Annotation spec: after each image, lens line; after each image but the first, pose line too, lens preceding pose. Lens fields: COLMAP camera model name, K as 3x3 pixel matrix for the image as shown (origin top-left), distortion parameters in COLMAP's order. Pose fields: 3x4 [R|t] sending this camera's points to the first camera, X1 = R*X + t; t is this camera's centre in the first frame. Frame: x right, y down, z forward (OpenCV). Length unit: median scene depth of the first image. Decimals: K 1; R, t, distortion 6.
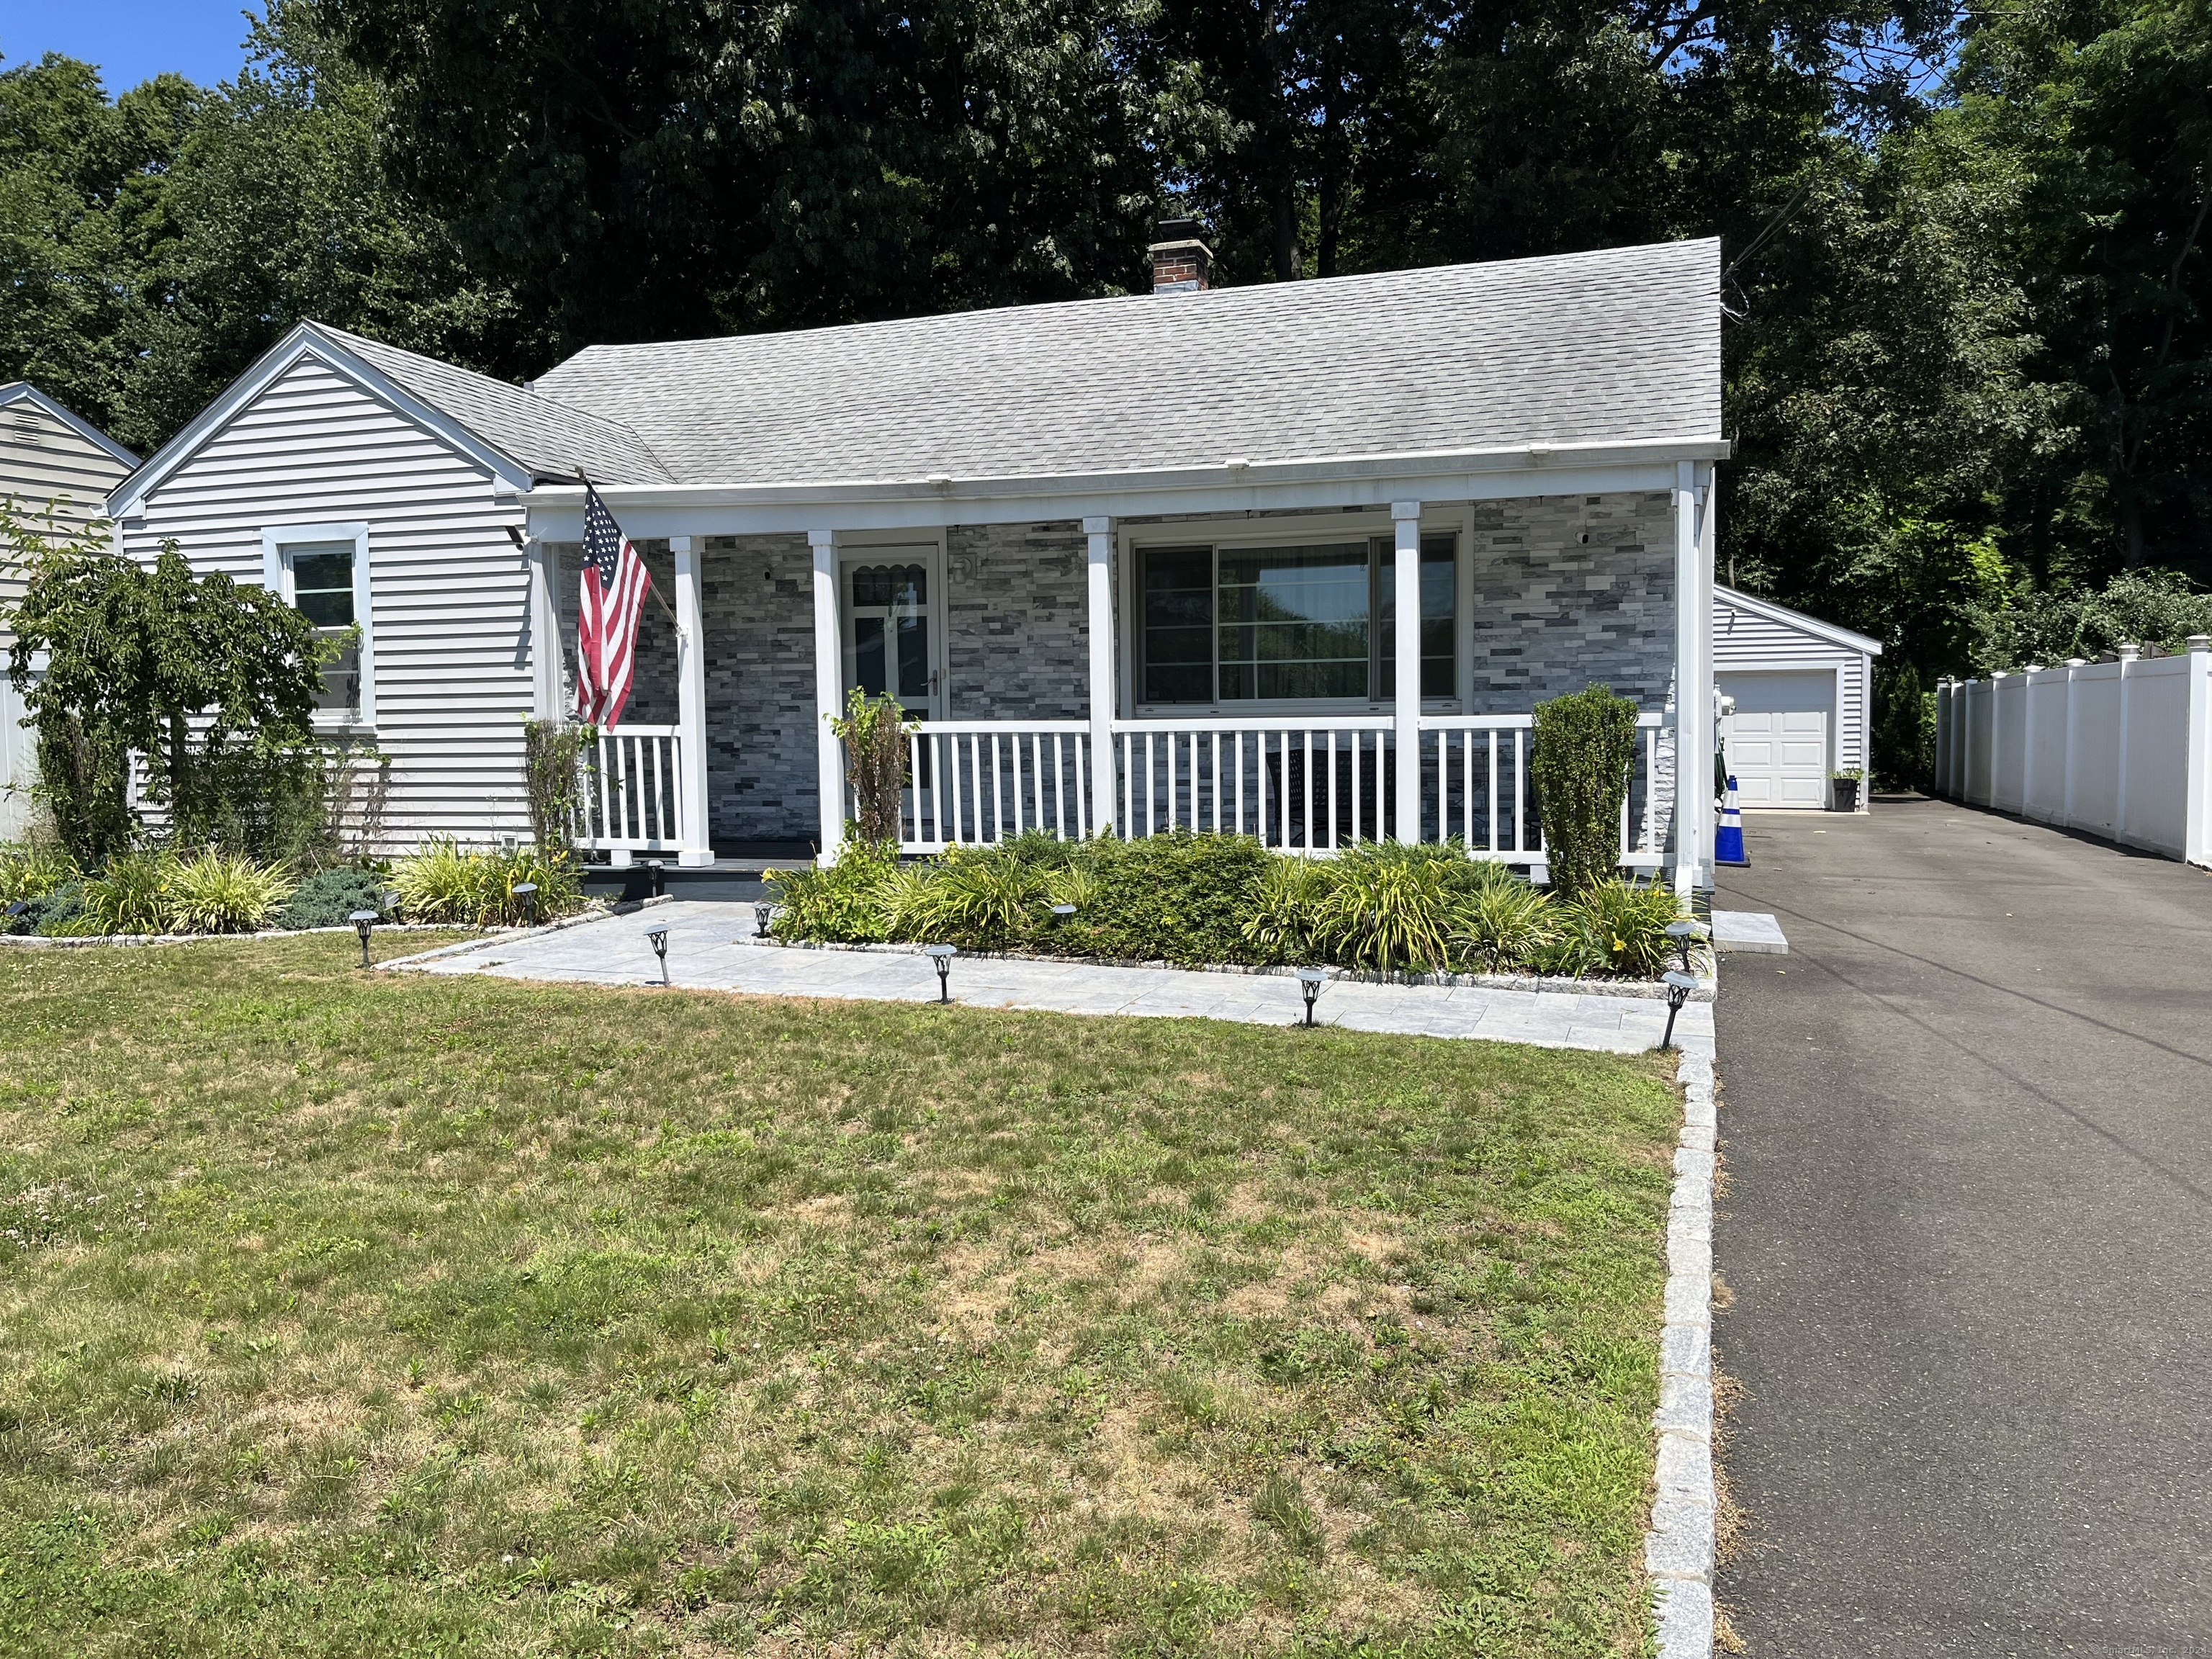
lens RADIAL K [[1682.6, 0, 1089.7], [0, 1682.6, 809.4], [0, 0, 1]] dist [0.050565, -0.066410]
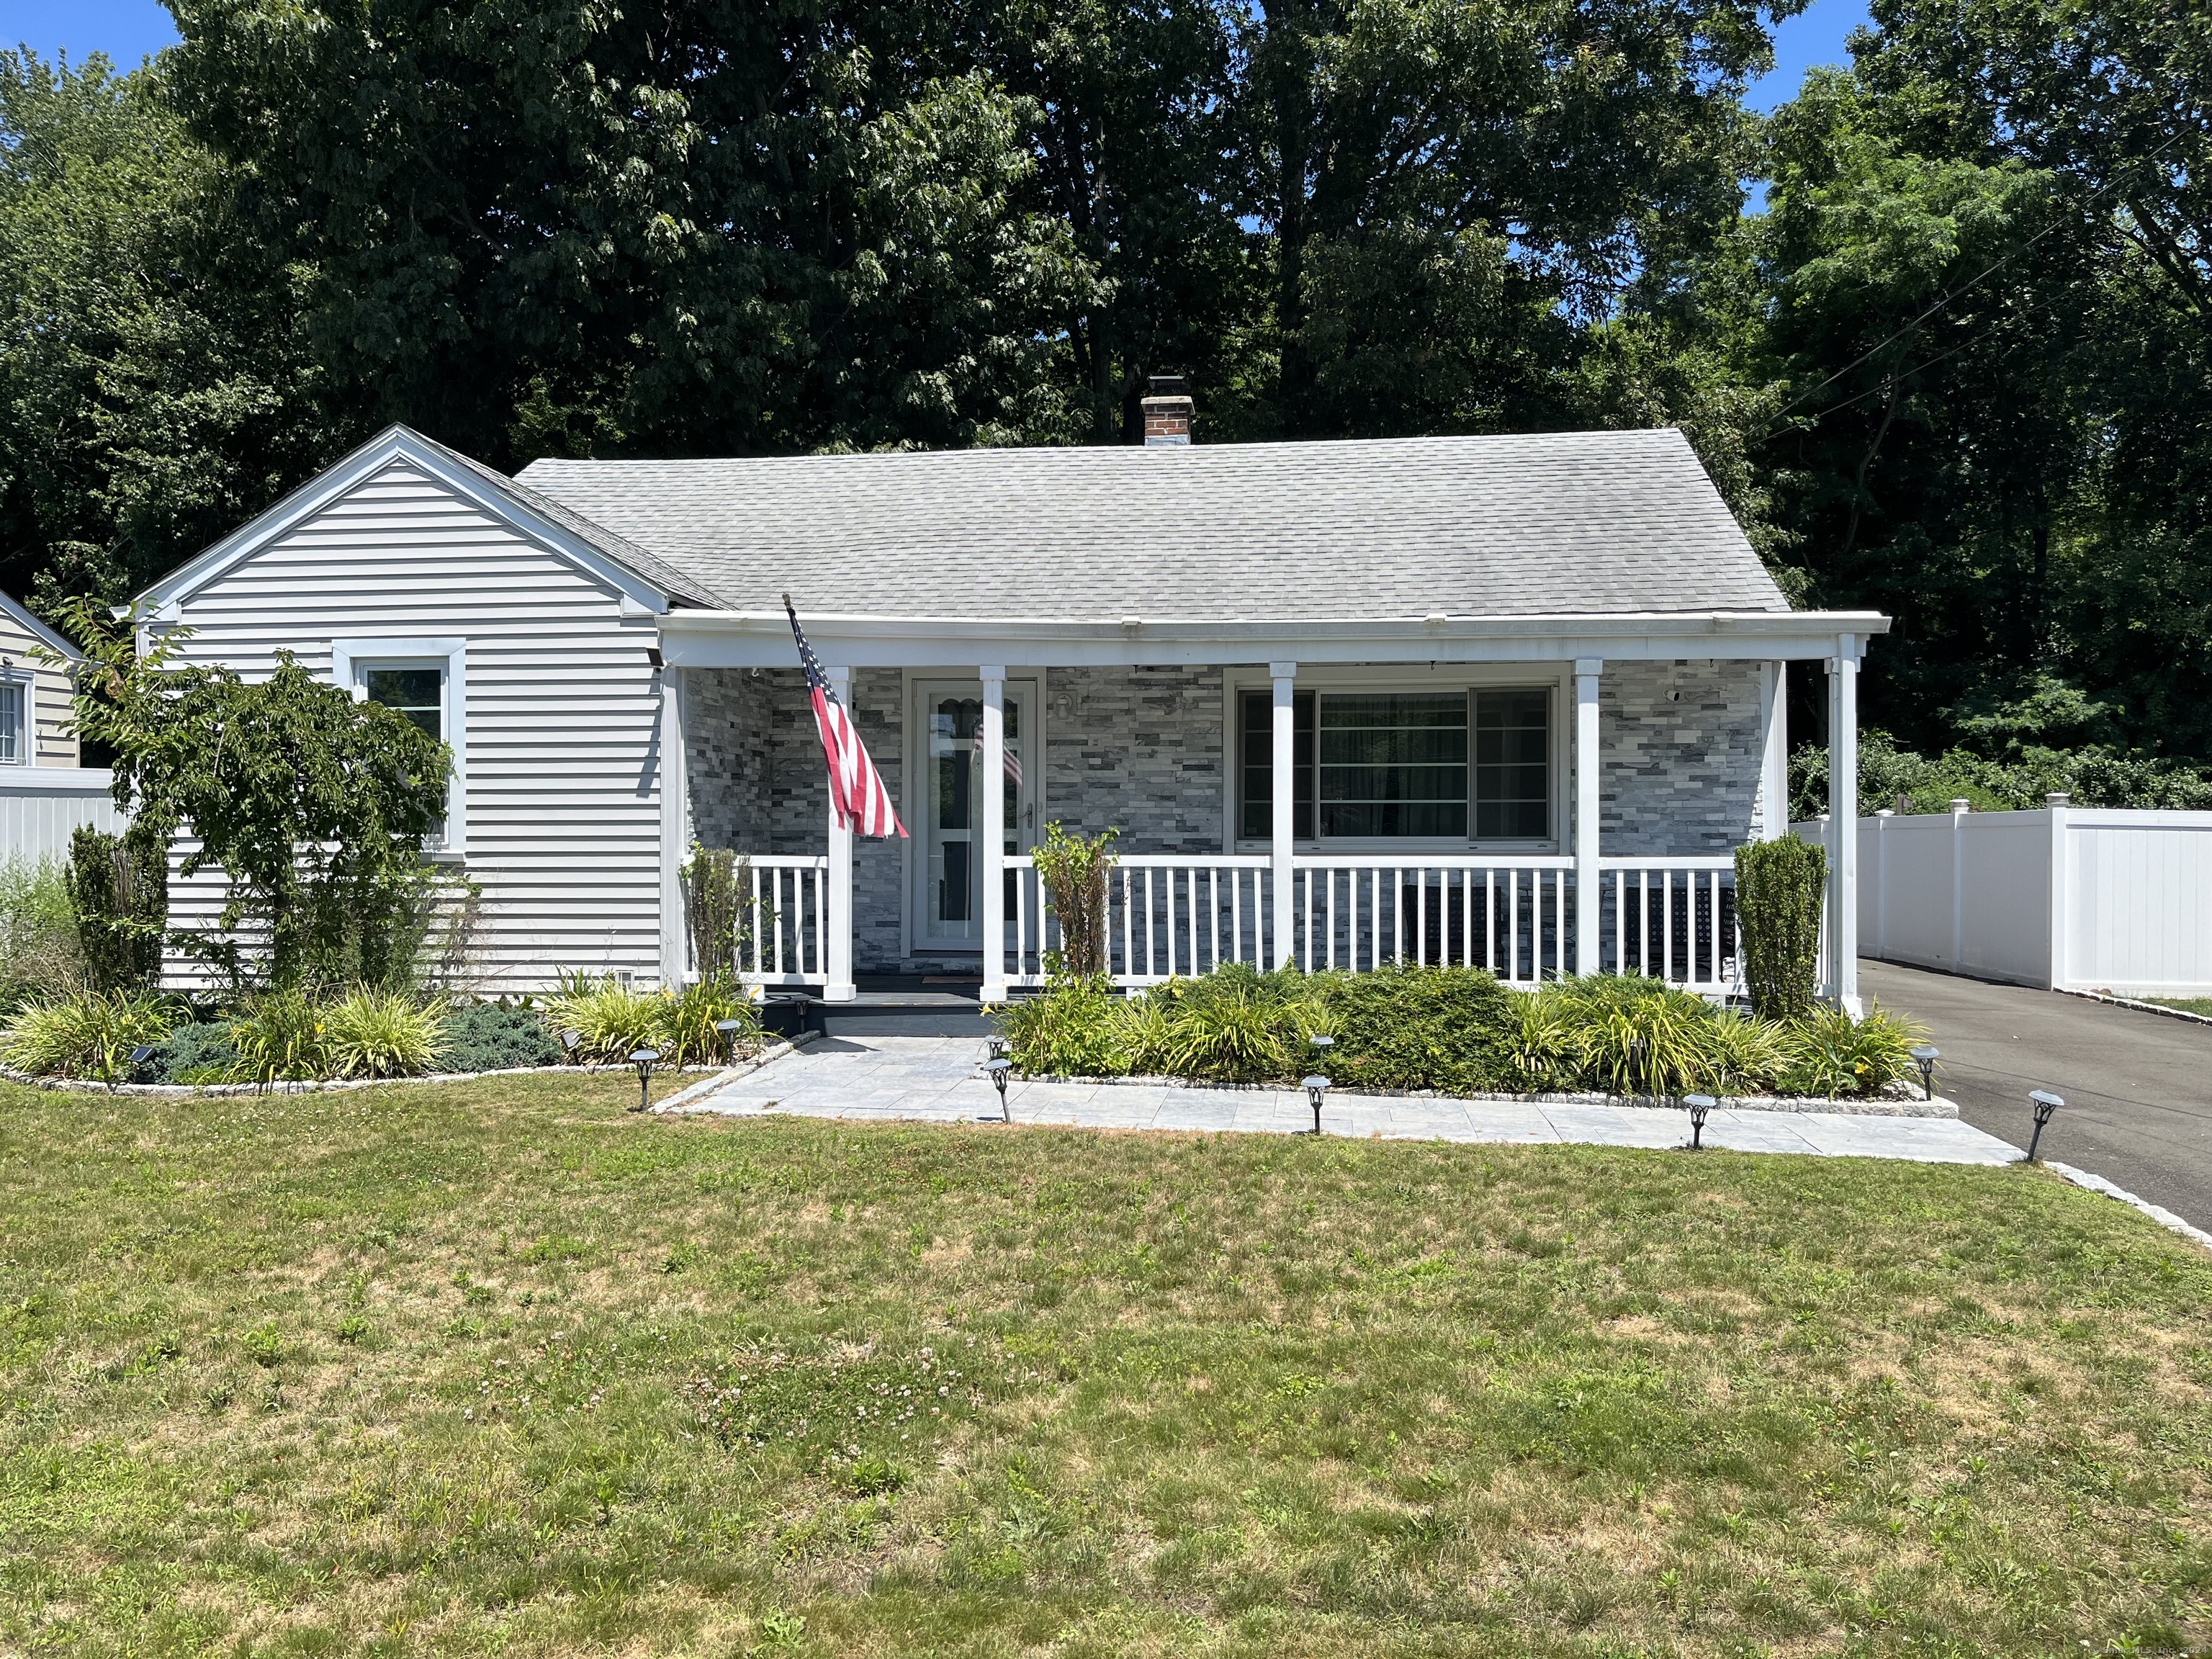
lens RADIAL K [[1682.6, 0, 1096.3], [0, 1682.6, 849.7], [0, 0, 1]] dist [0.050565, -0.066410]
pose [[0.978500, 0.012258, 0.205881, -0.296975], [-0.001206, 0.998555, -0.053722, -0.001523], [-0.206242, 0.052319, 0.977101, 0.012011]]
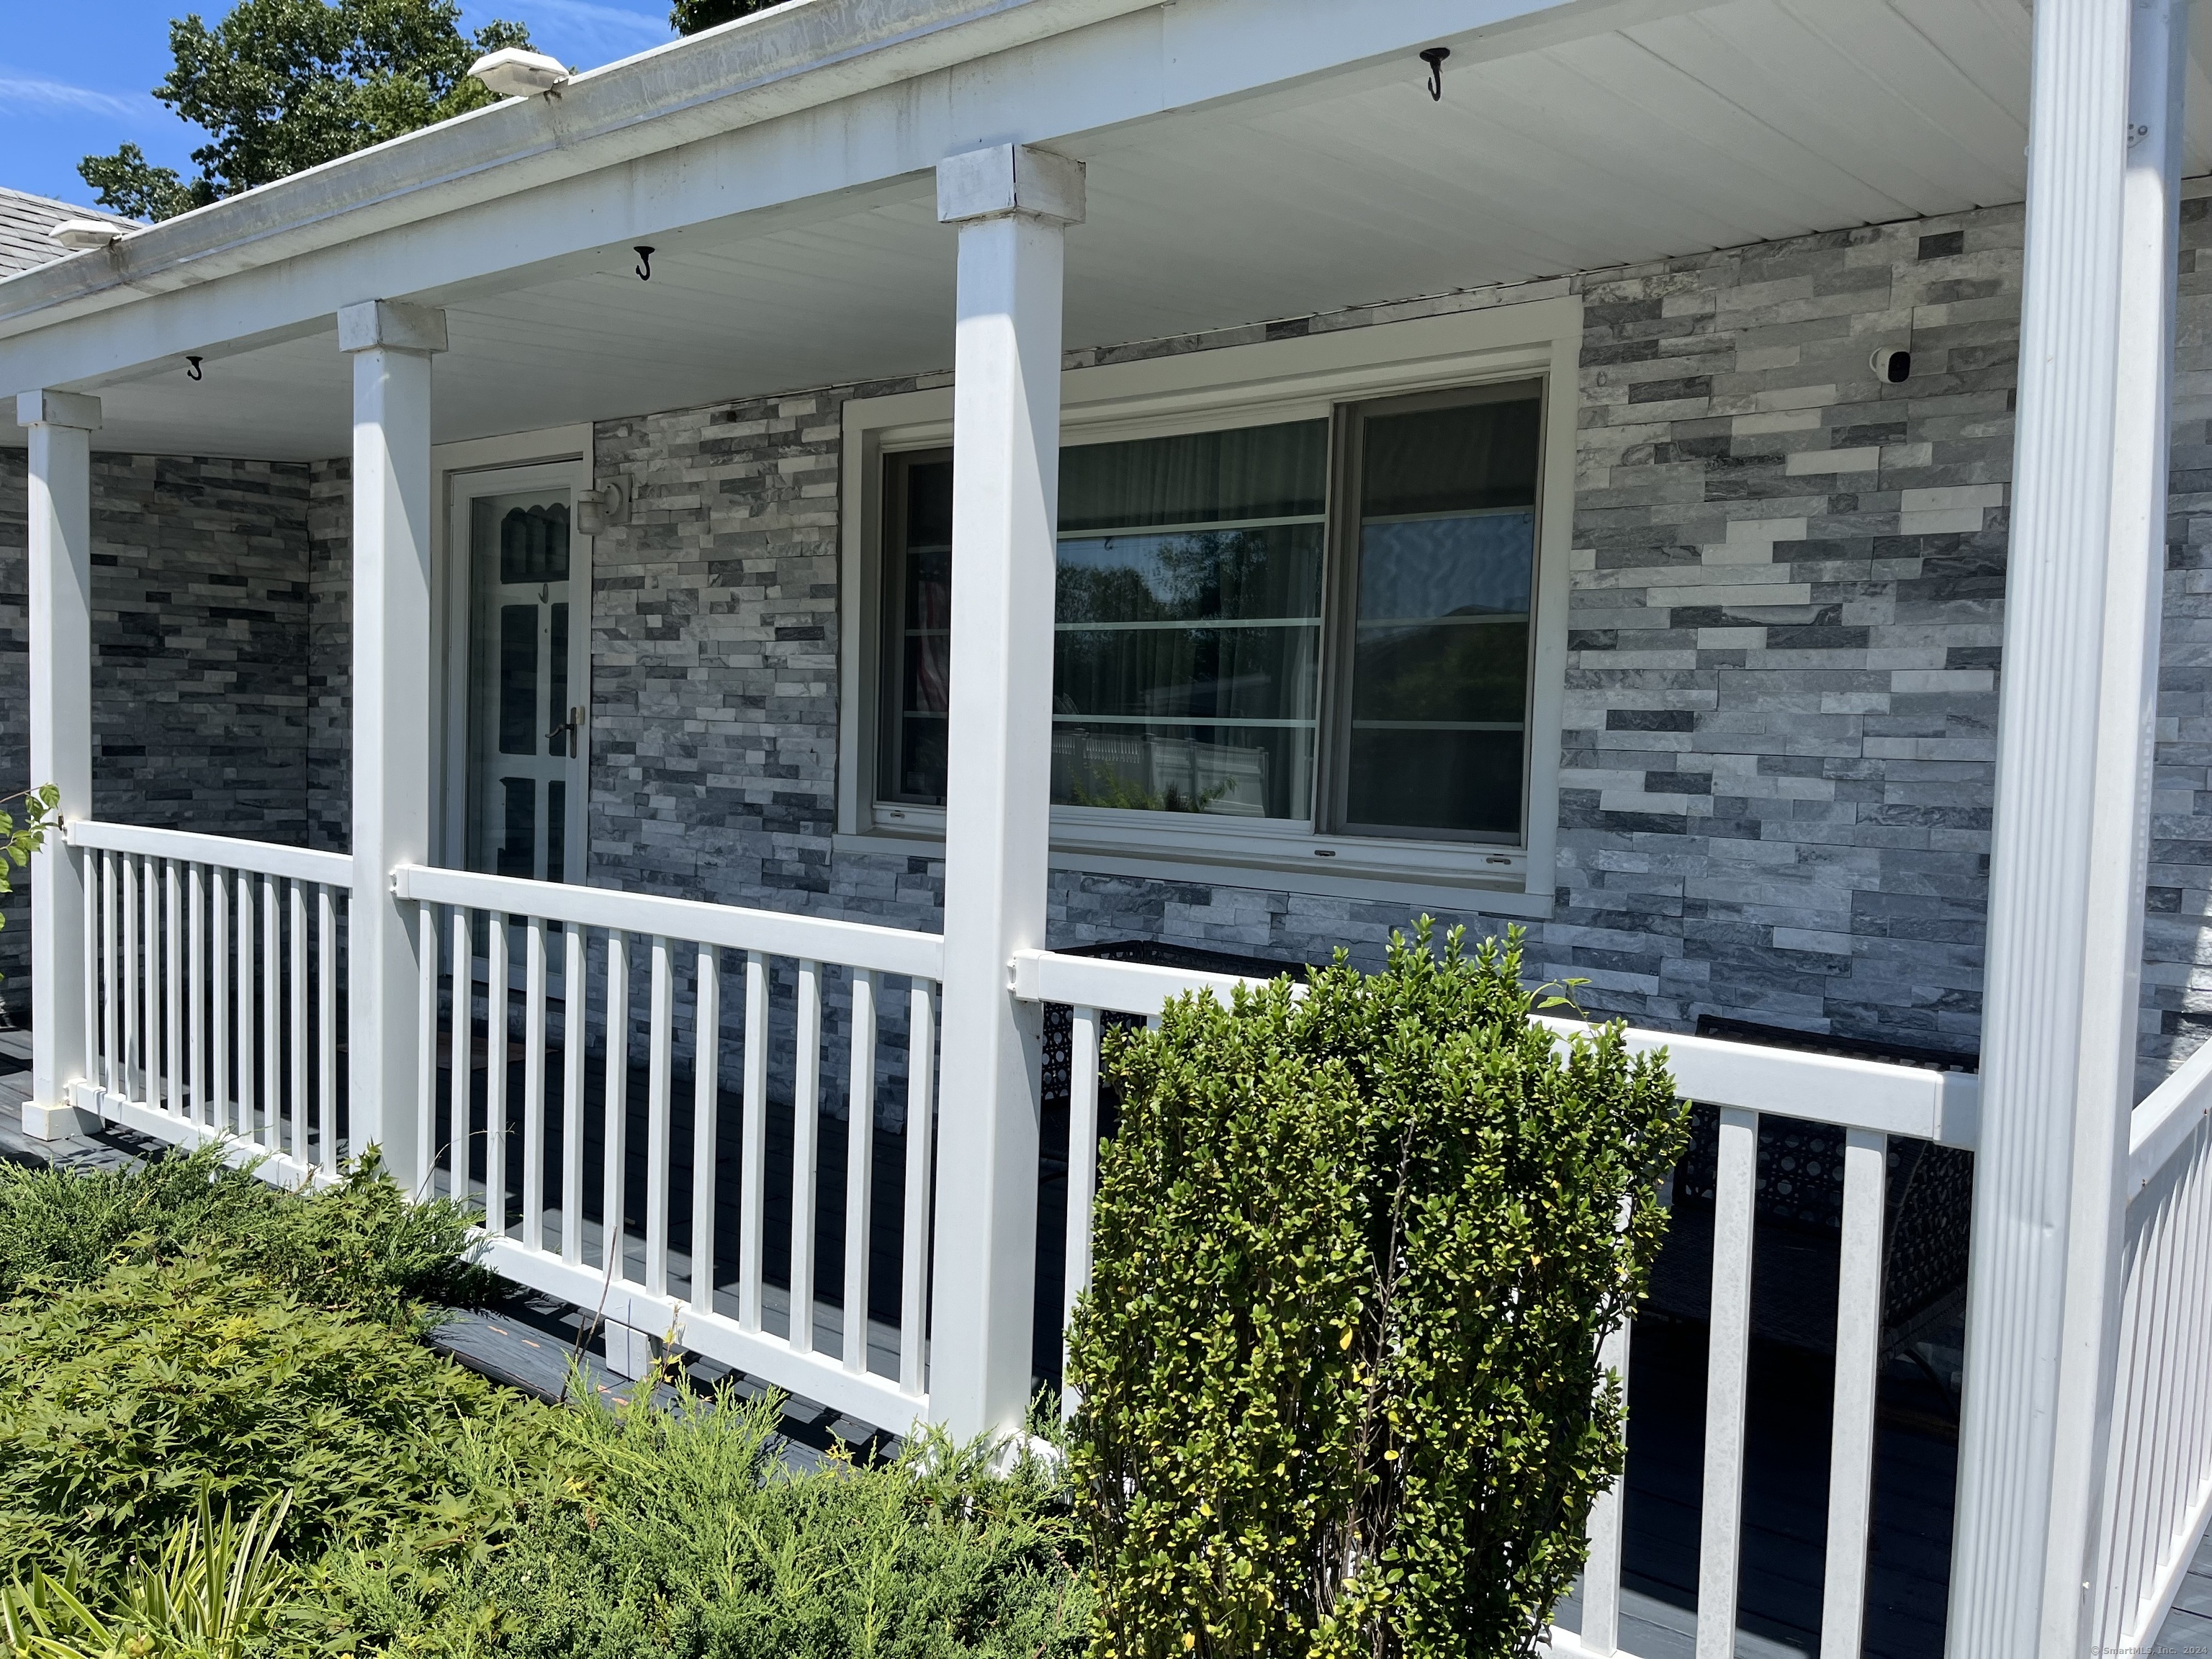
lens RADIAL K [[1682.6, 0, 1121.2], [0, 1682.6, 833.3], [0, 0, 1]] dist [0.050565, -0.066410]
pose [[0.943314, 0.063156, -0.325838, 0.263422], [-0.065157, 0.997864, 0.004778, -0.066514], [0.325444, 0.016723, 0.945414, 0.656418]]
